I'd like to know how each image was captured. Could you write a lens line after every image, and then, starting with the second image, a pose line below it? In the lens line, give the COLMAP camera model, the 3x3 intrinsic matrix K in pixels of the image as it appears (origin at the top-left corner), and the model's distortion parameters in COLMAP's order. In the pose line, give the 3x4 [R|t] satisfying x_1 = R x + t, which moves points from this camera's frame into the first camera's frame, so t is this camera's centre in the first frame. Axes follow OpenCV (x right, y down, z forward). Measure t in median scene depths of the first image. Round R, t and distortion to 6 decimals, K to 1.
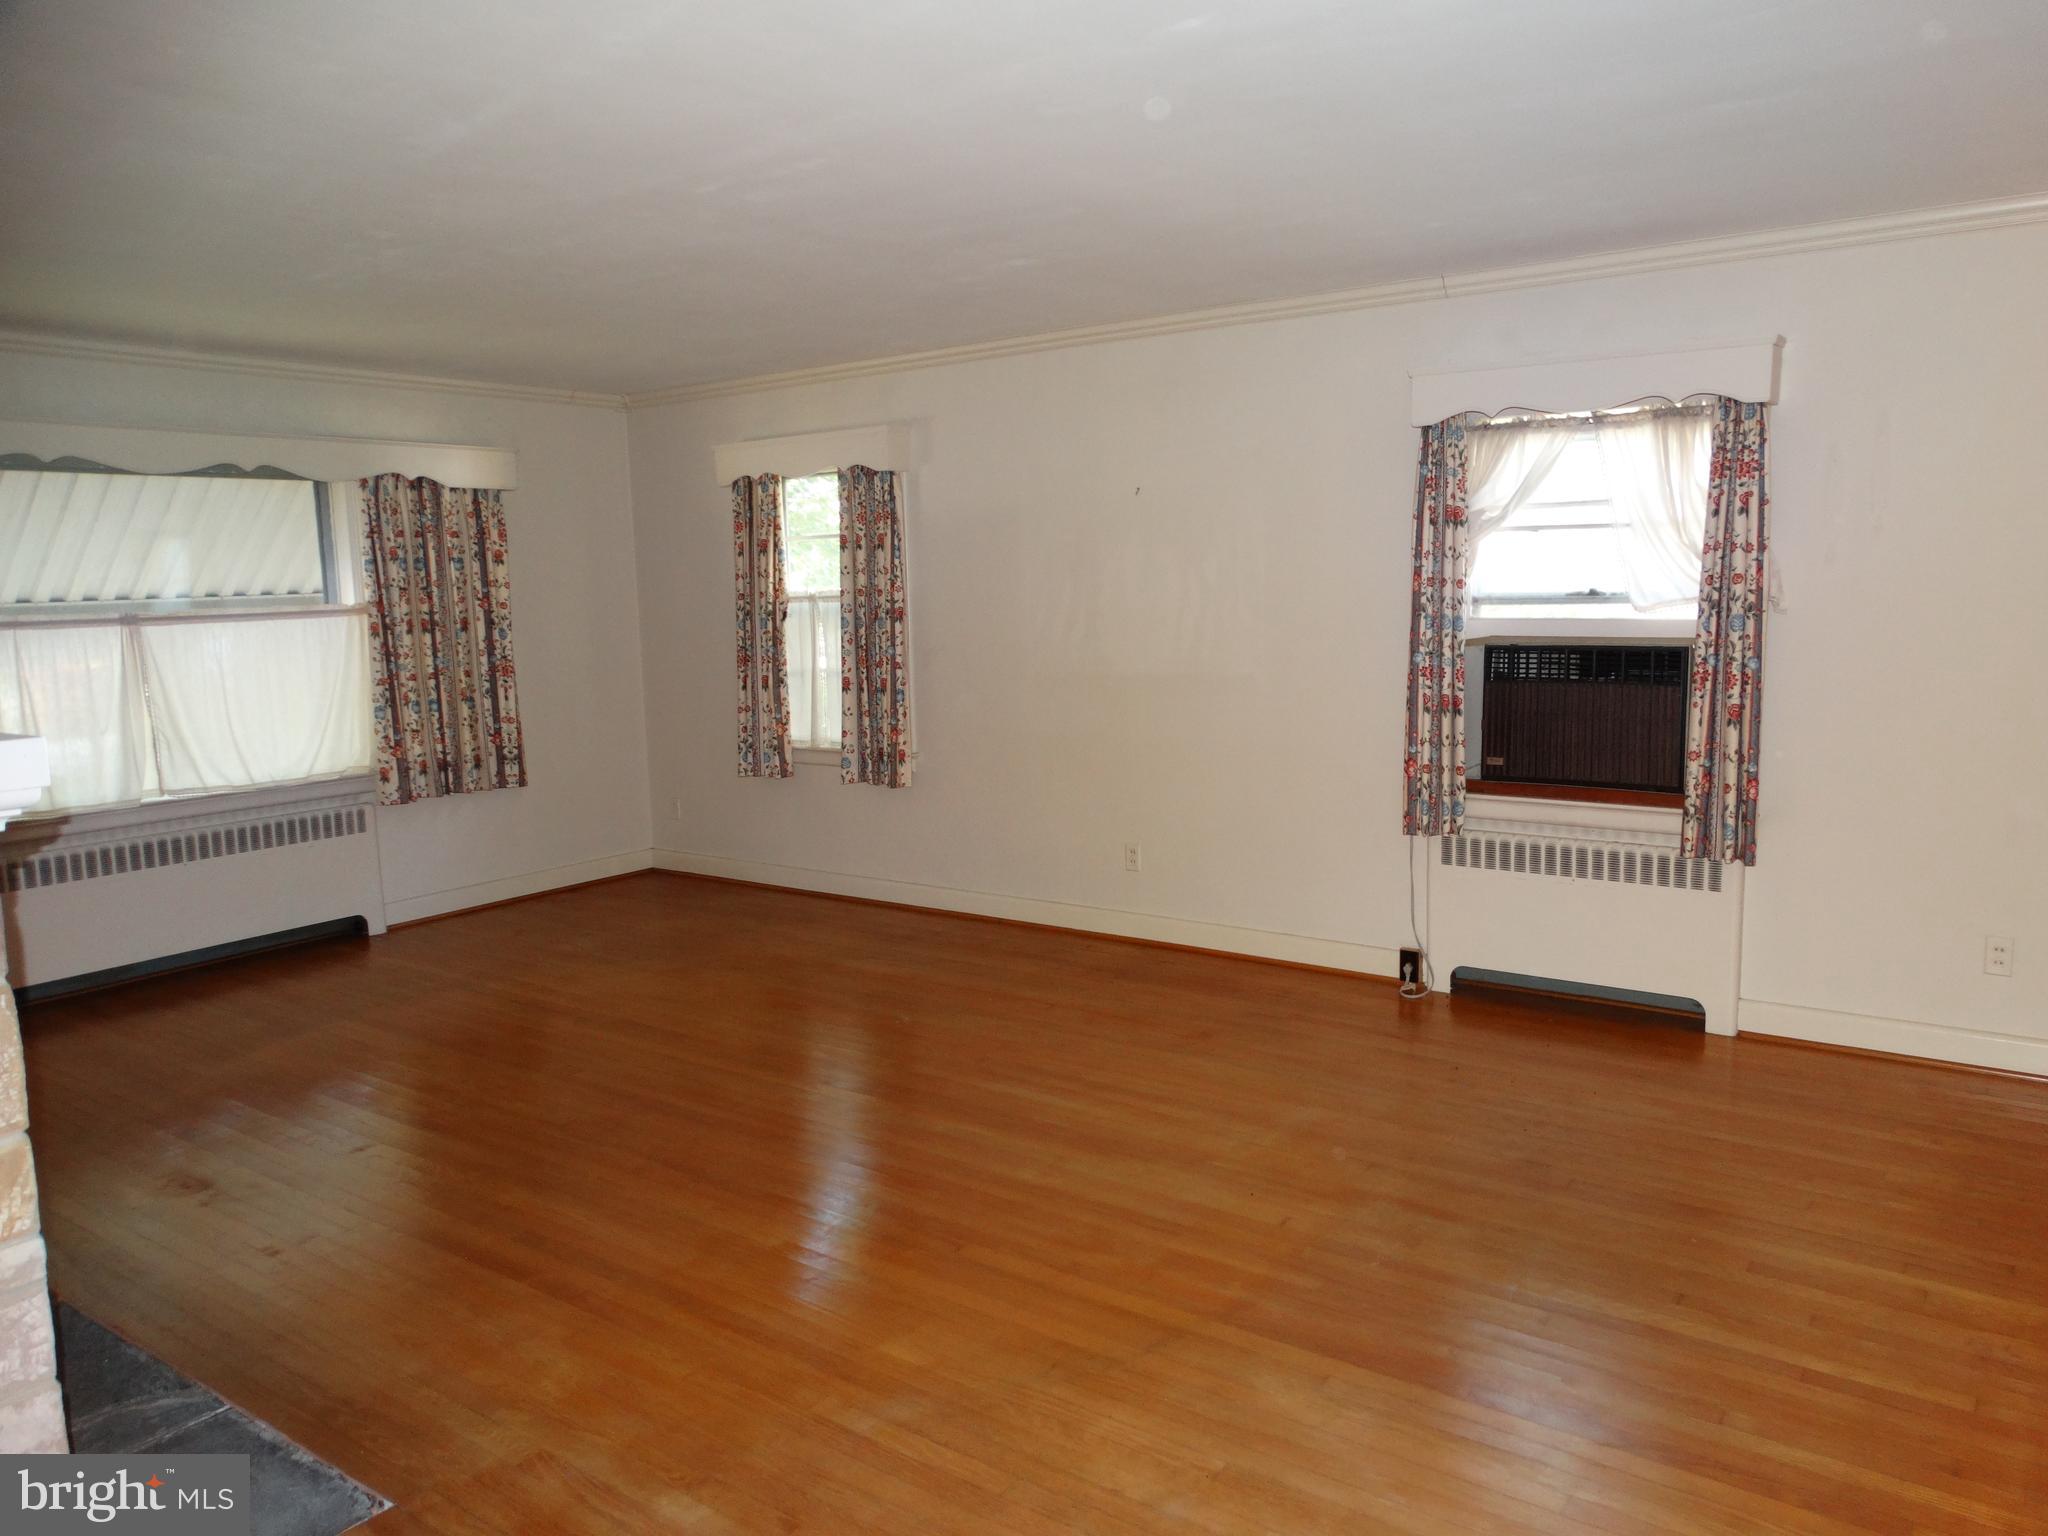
lens RADIAL K [[1525.3, 0, 1014.1], [0, 1525.3, 783.4], [0, 0, 1]] dist [0.024611, 0.001739]
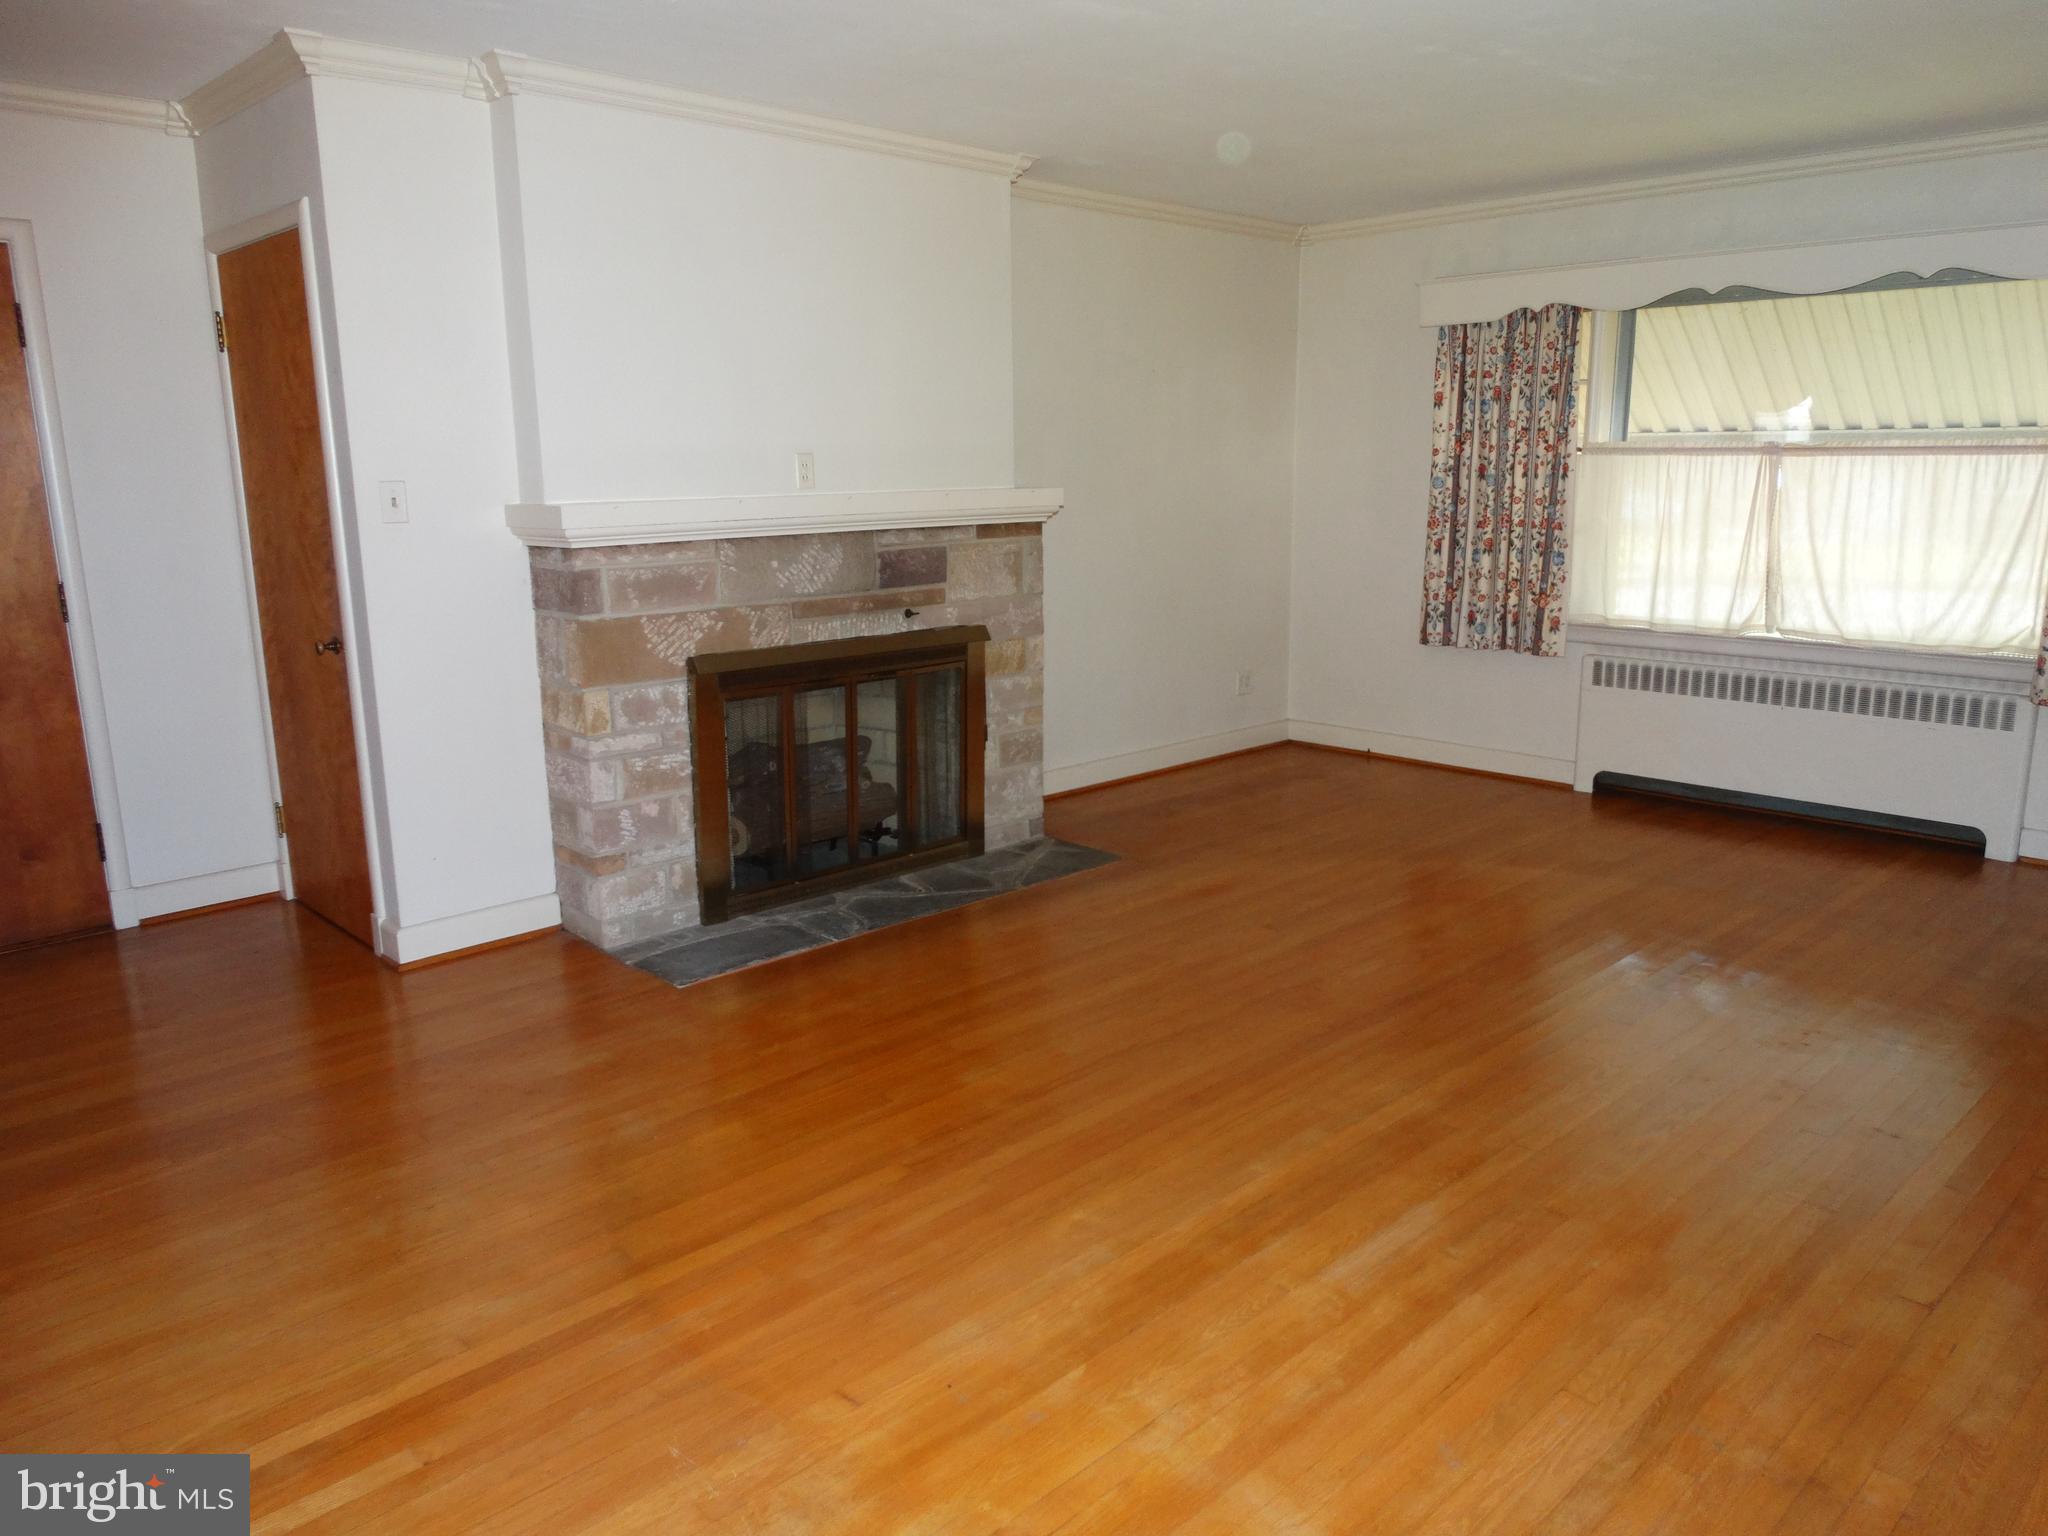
lens RADIAL K [[1454.9, 0, 1025.5], [0, 1454.9, 769.7], [0, 0, 1]] dist [0.003591, -0.001786]
pose [[-0.164253, 0.247742, -0.954801, 0.436078], [-0.123145, 0.955225, 0.269036, -0.101215], [0.978701, 0.161769, -0.126390, 0.679463]]
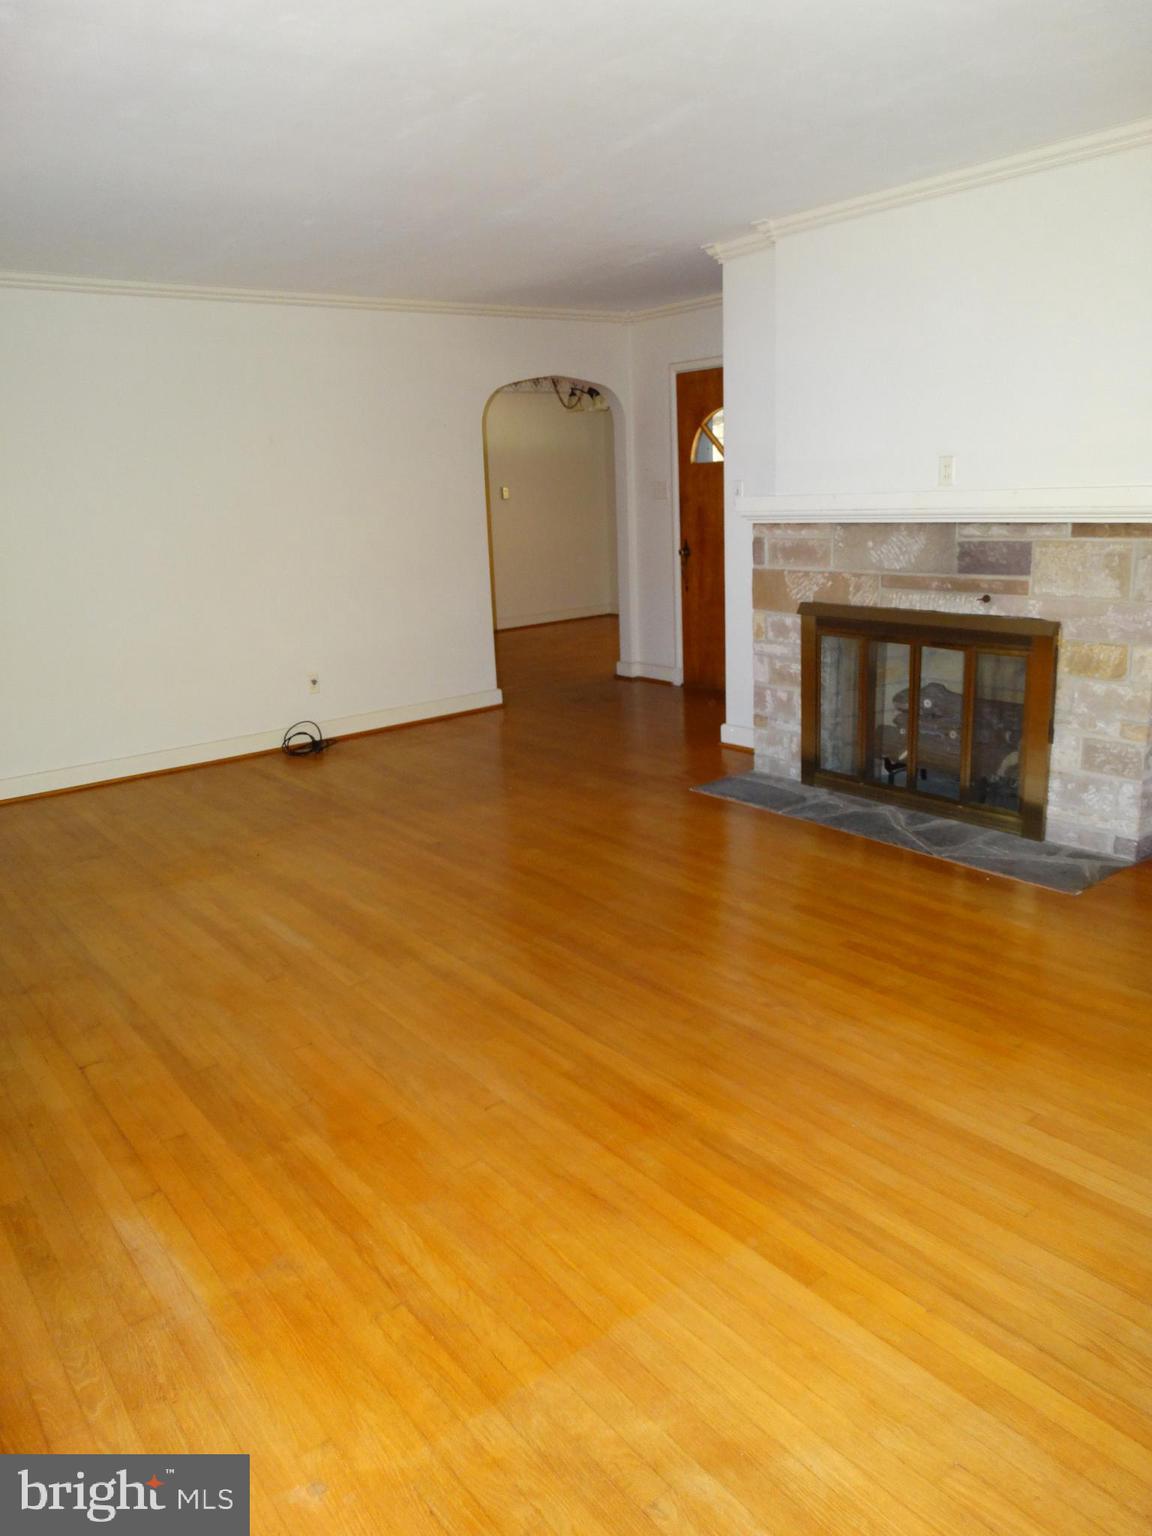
lens RADIAL K [[1091.2, 0, 570.5], [0, 1091.2, 752.7], [0, 0, 1]] dist [0.003591, -0.001786]
pose [[-0.960381, 0.016967, 0.278172, -0.331699], [0.121655, 0.923546, 0.363679, -0.152638], [-0.250734, 0.383112, -0.889021, 1.242524]]
